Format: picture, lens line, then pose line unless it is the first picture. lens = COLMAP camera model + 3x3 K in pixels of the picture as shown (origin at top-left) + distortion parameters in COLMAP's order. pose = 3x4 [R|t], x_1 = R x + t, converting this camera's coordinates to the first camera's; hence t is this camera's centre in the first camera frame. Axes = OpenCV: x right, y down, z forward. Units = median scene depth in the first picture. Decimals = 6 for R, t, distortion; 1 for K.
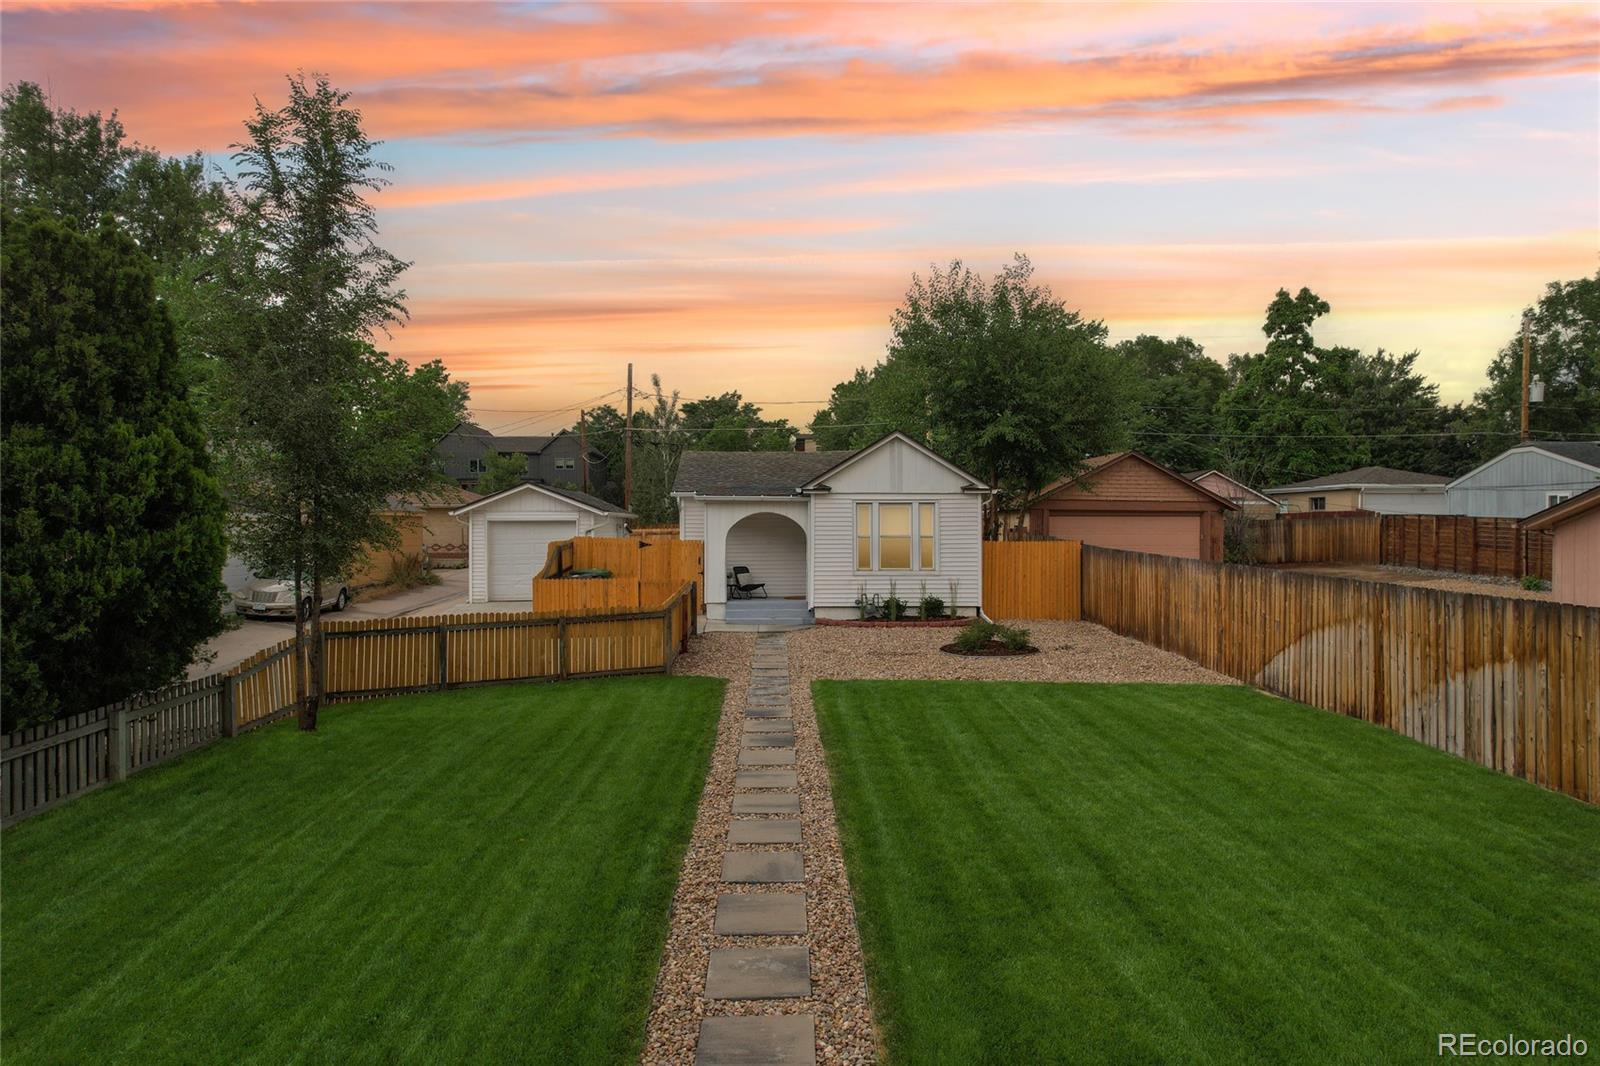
lens RADIAL K [[1025.1, 0, 800.0], [0, 1025.1, 533.0], [0, 0, 1]] dist [-0.075291, 0.053992]
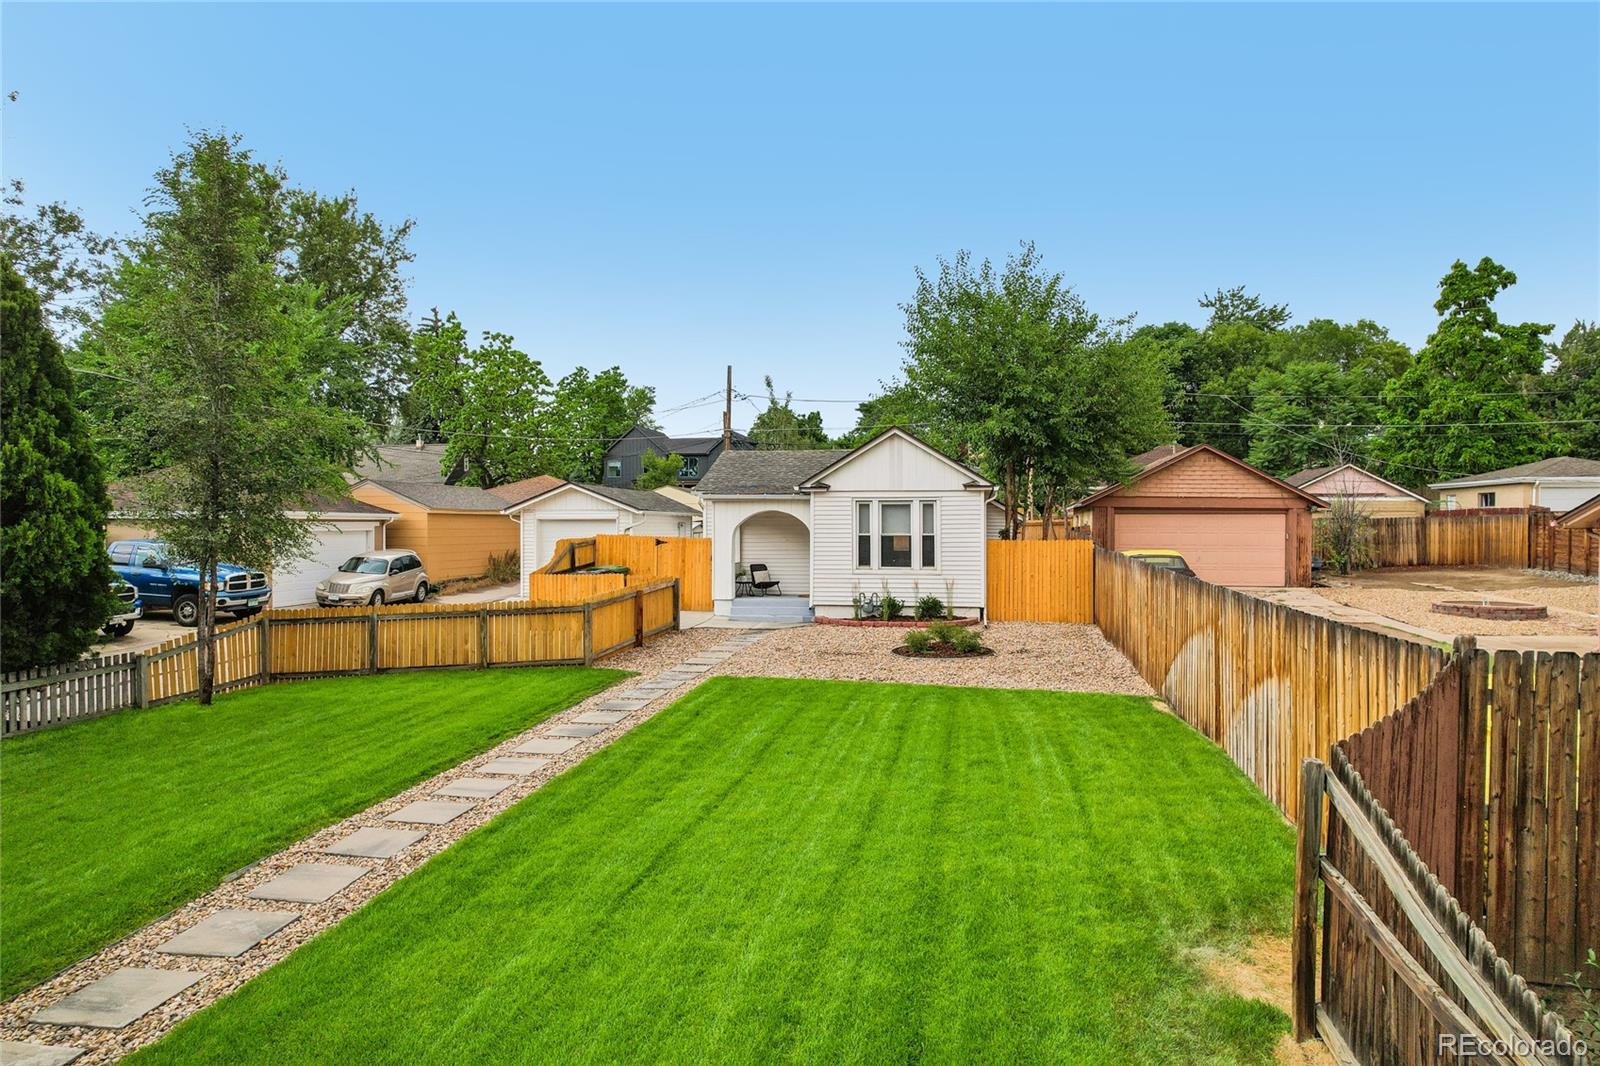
lens RADIAL K [[1025.3, 0, 802.6], [0, 1025.3, 535.1], [0, 0, 1]] dist [-0.080649, 0.072155]
pose [[0.979501, 0.002201, -0.201428, 0.235907], [-0.001598, 0.999994, 0.003158, 0.000825], [0.201434, -0.002771, 0.979498, 0.021727]]
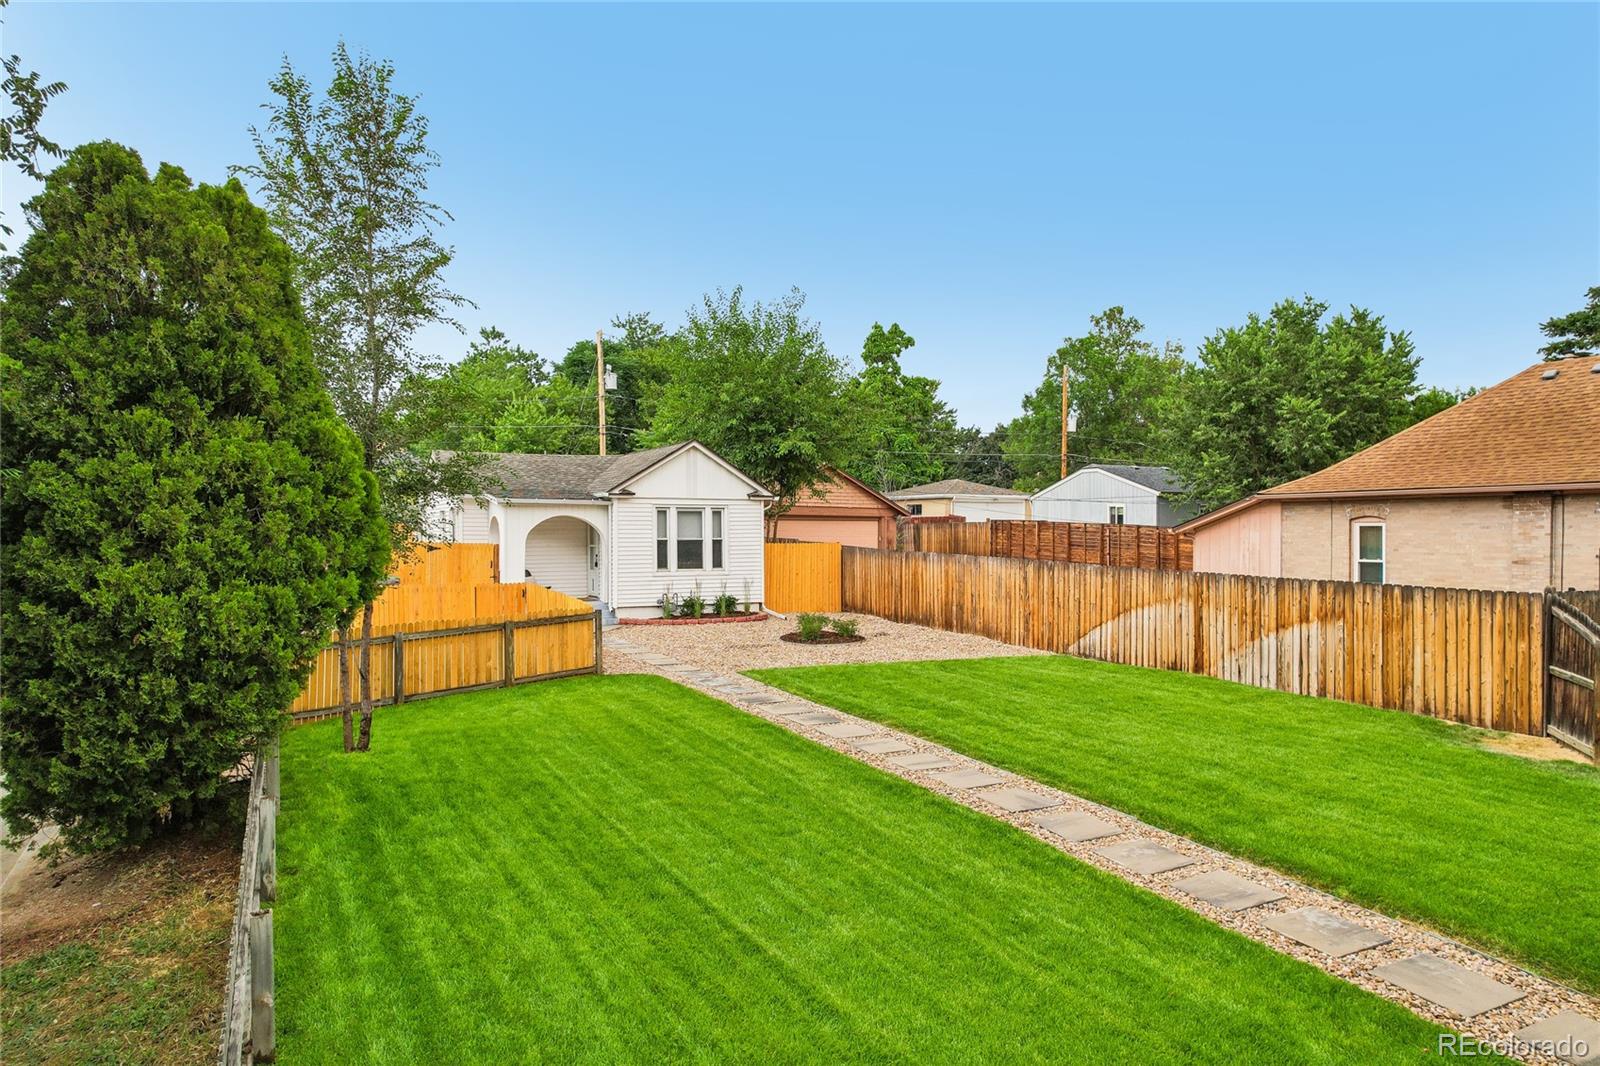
lens RADIAL K [[1025.3, 0, 802.6], [0, 1025.3, 535.1], [0, 0, 1]] dist [-0.080649, 0.072155]
pose [[0.893445, -0.000346, 0.449172, -0.325785], [0.000165, 1.000000, 0.000443, -0.001499], [-0.449172, -0.000322, 0.893445, -0.006413]]
